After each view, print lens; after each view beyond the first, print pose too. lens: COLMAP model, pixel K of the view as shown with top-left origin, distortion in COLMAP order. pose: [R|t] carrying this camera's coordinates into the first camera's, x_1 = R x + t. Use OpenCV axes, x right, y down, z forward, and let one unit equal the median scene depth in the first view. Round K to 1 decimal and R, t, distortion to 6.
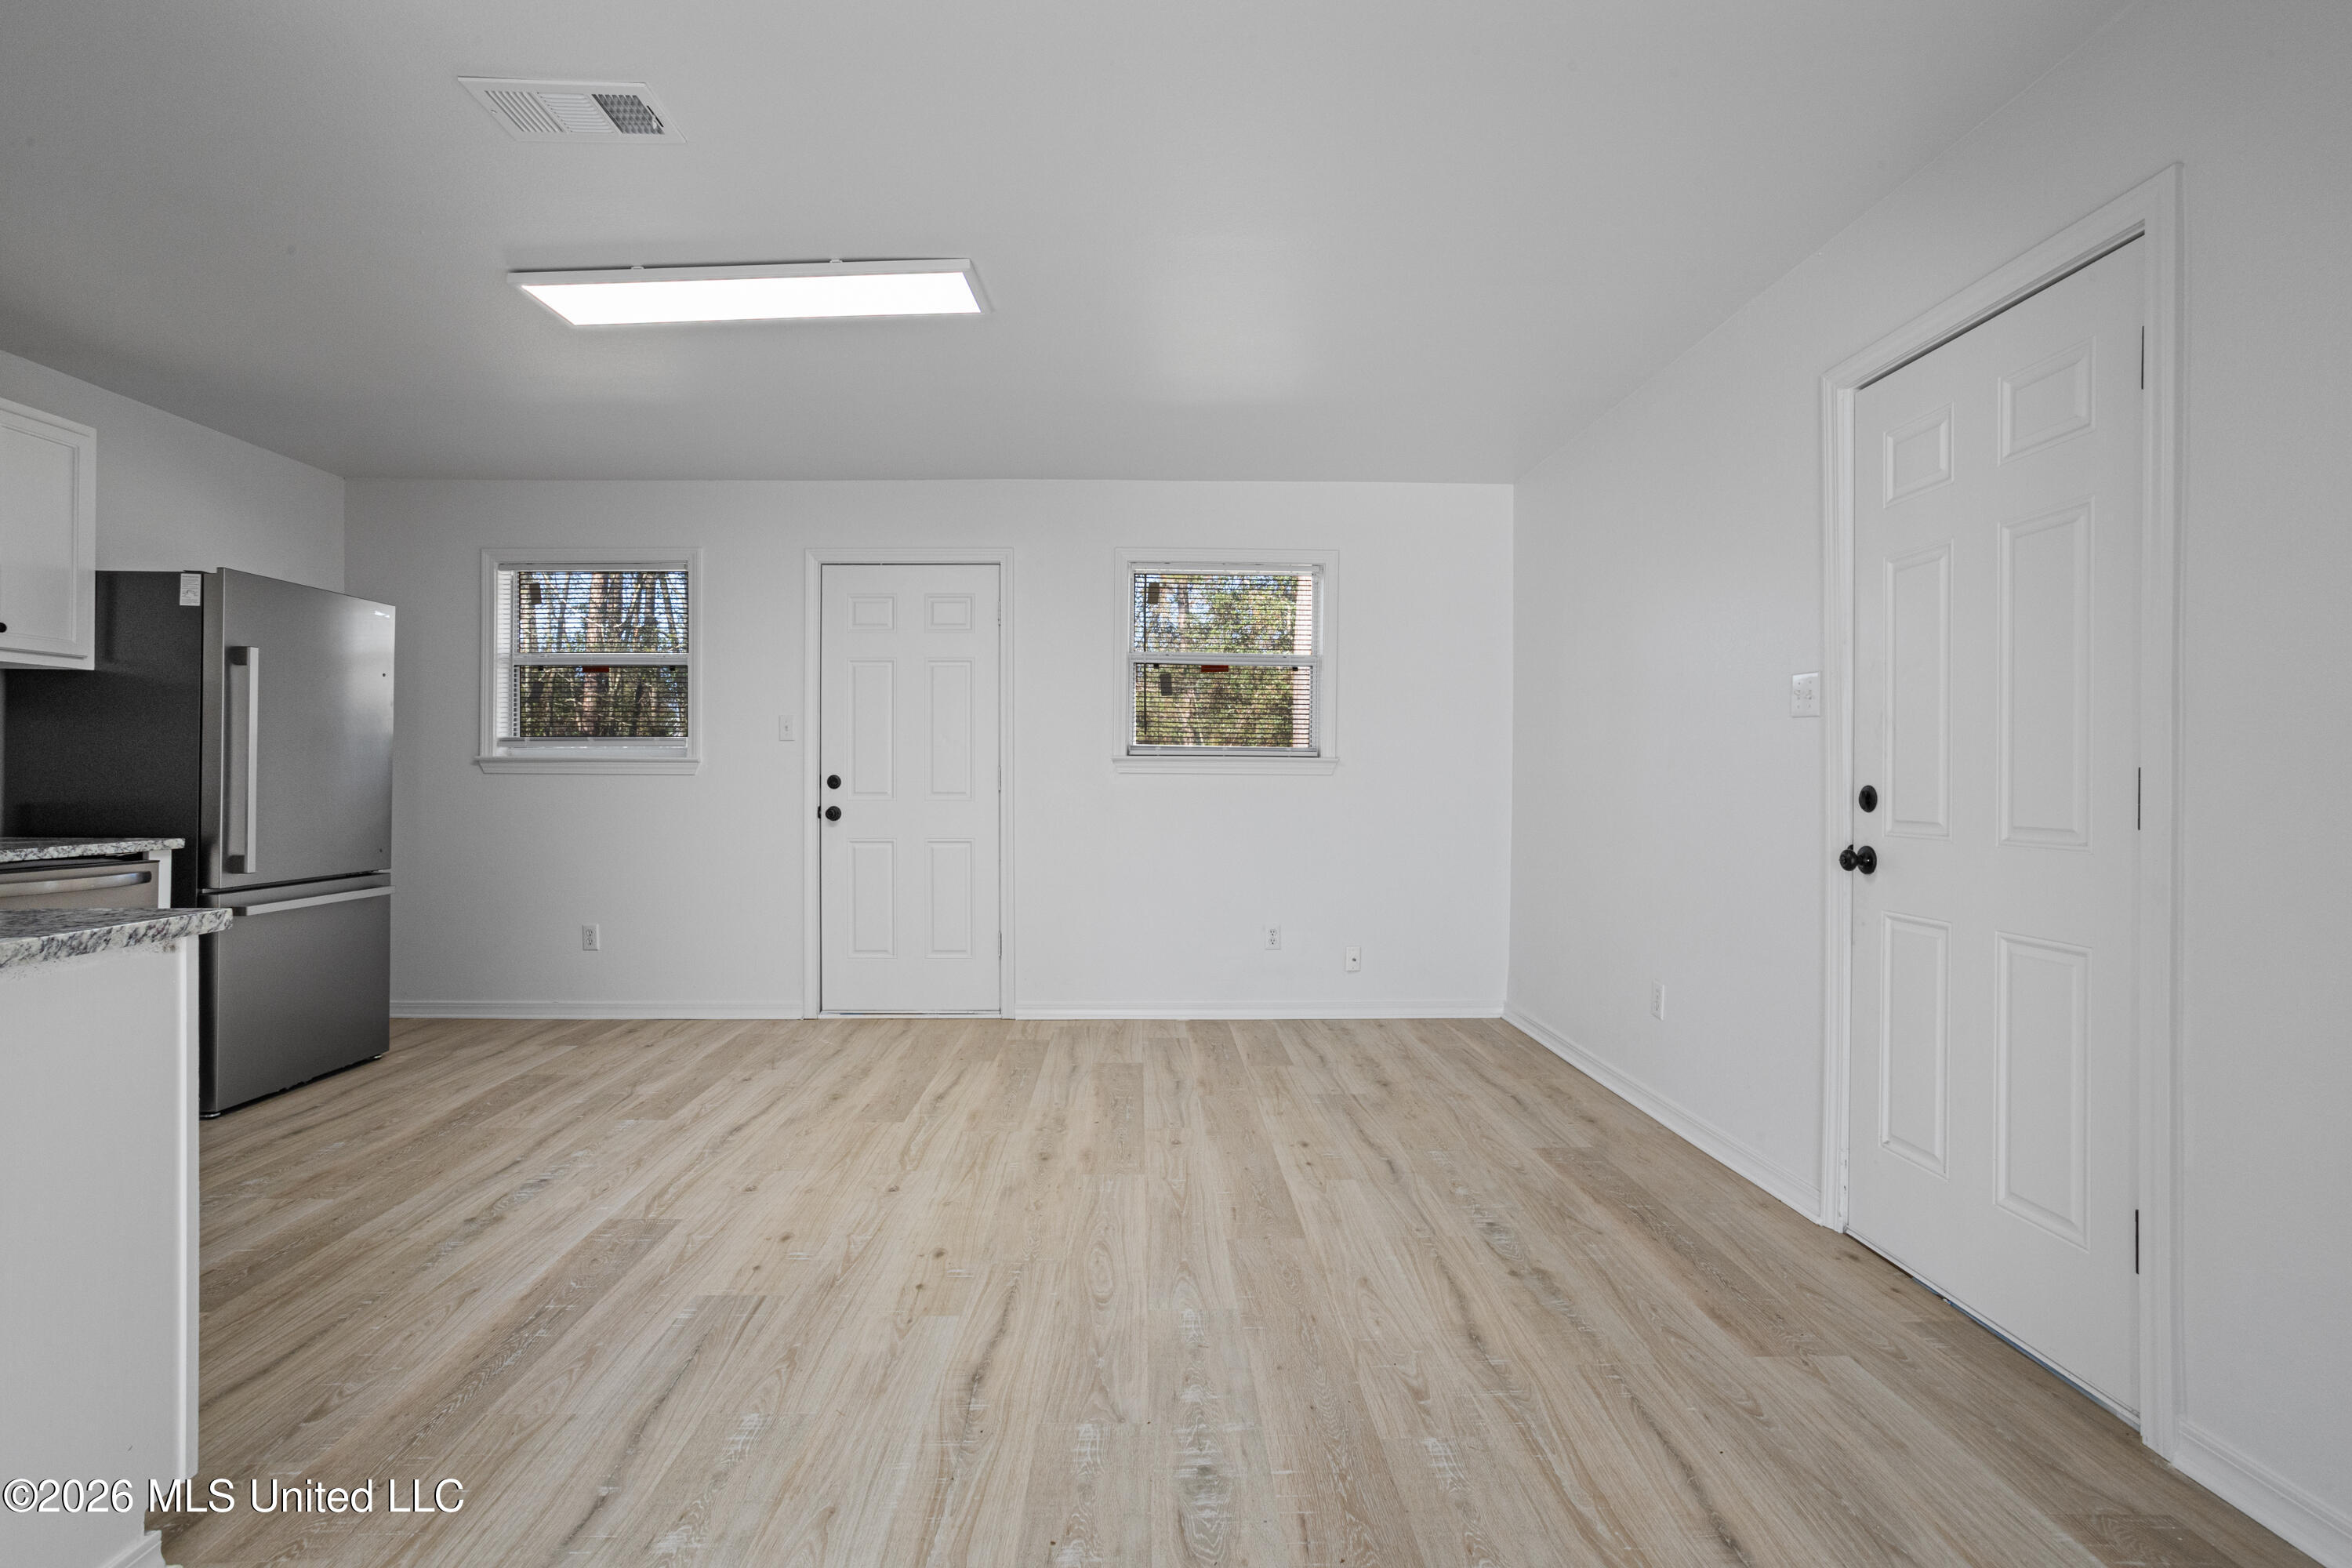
lens RADIAL K [[1117.4, 0, 1154.0], [0, 1117.4, 765.9], [0, 0, 1]] dist [-0.013946, 0.007766]
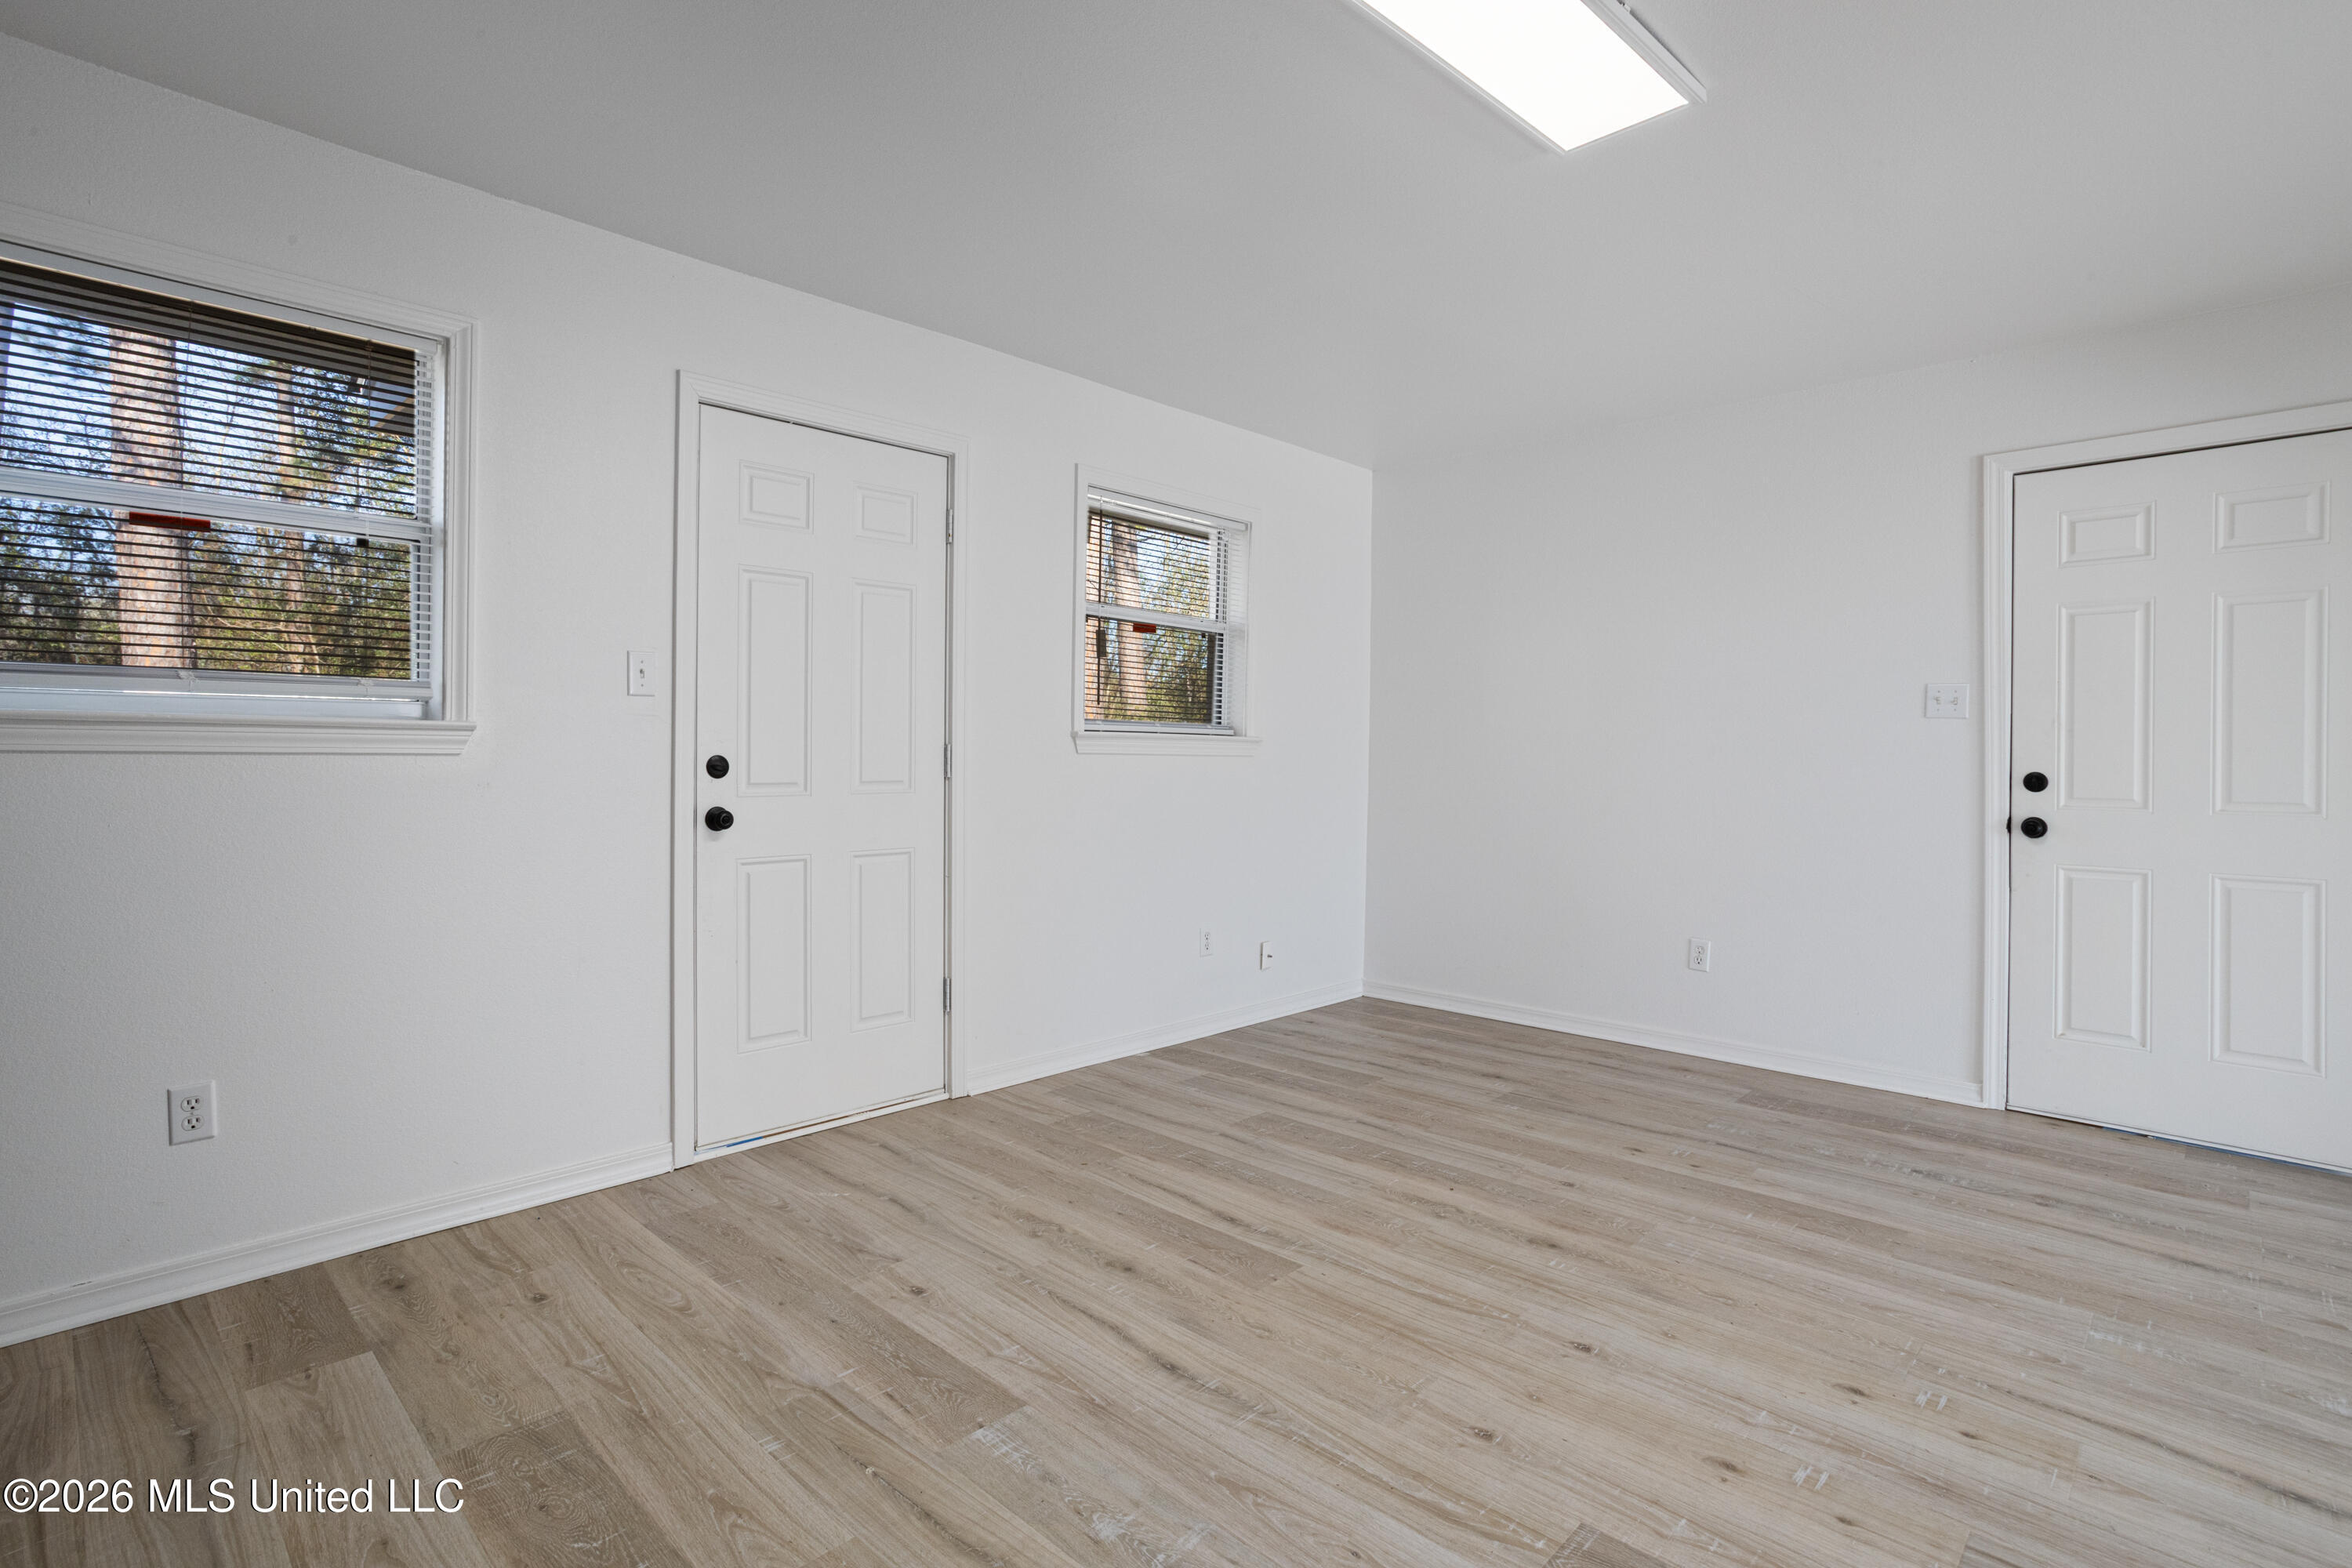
lens RADIAL K [[1117.4, 0, 1169.4], [0, 1117.4, 767.9], [0, 0, 1]] dist [-0.013946, 0.007766]
pose [[0.708664, -0.005038, 0.705528, -1.023184], [-0.013929, 0.999680, 0.021130, -0.001810], [-0.705409, -0.024802, 0.708366, 0.770940]]
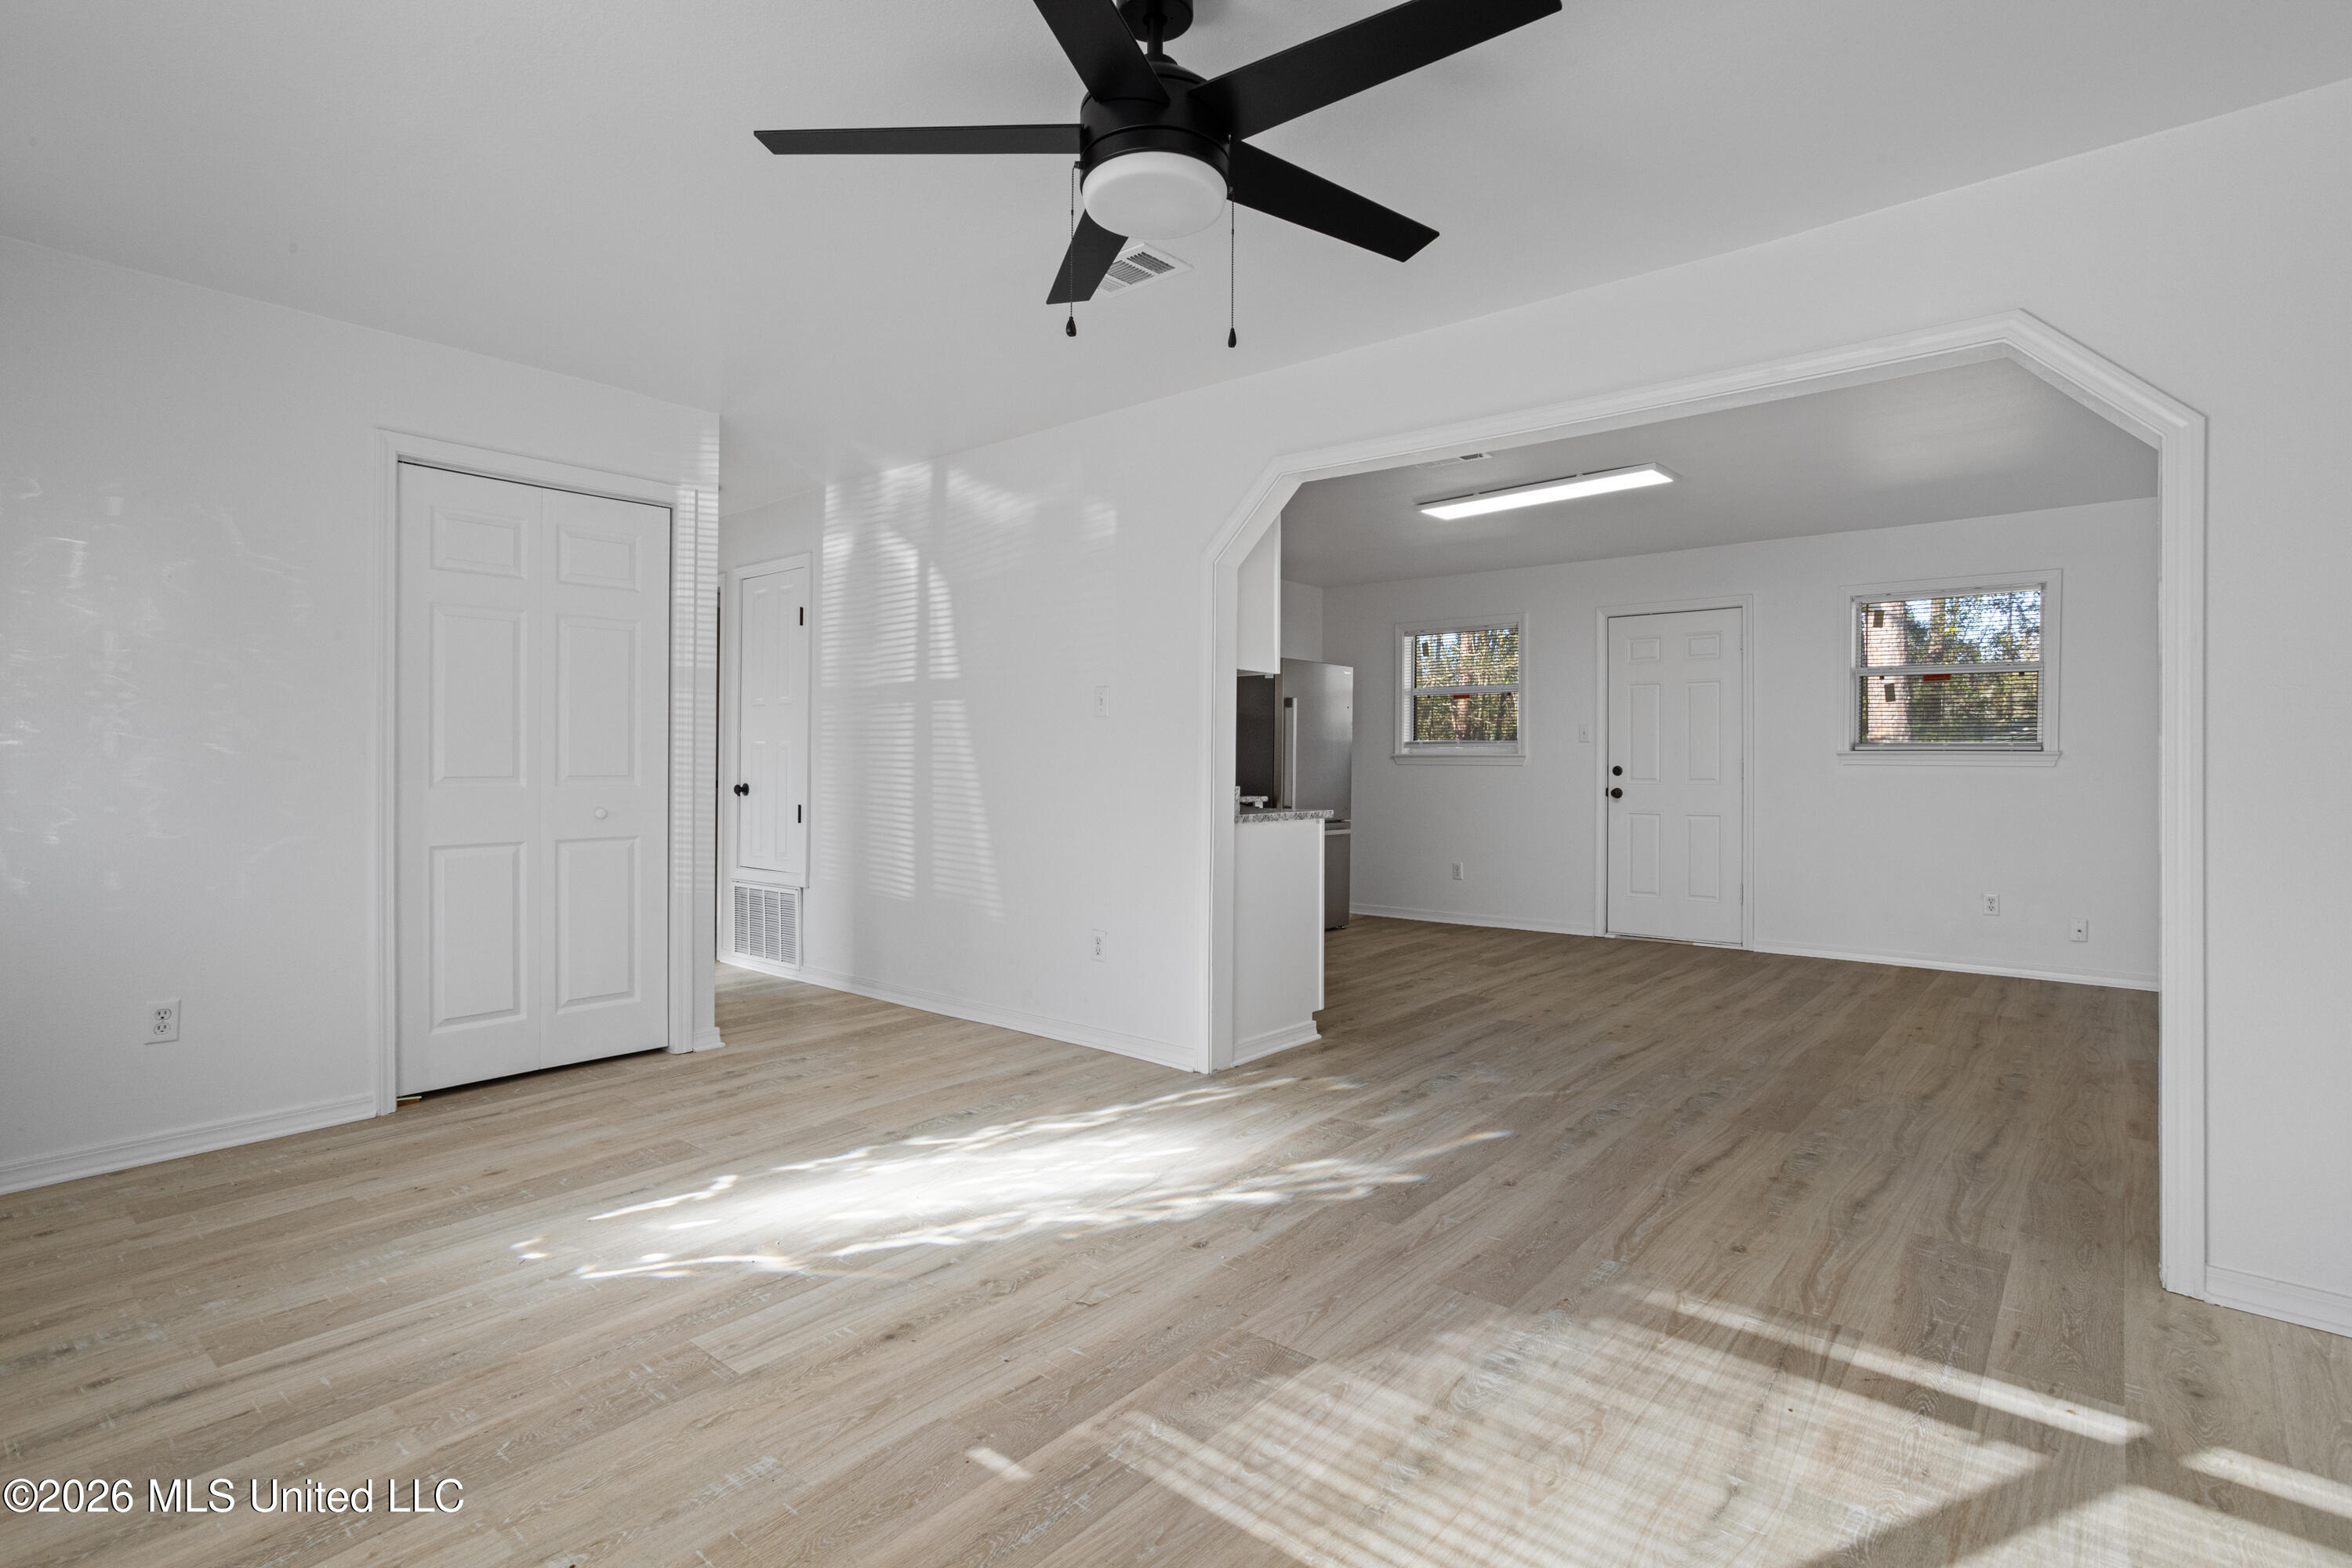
lens RADIAL K [[1117.4, 0, 1175.6], [0, 1117.4, 770.1], [0, 0, 1]] dist [-0.013946, 0.007766]
pose [[0.750521, 0.004901, -0.660829, 0.194076], [0.000558, 0.999967, 0.008049, 0.001776], [0.660847, -0.006410, 0.750494, -0.364647]]
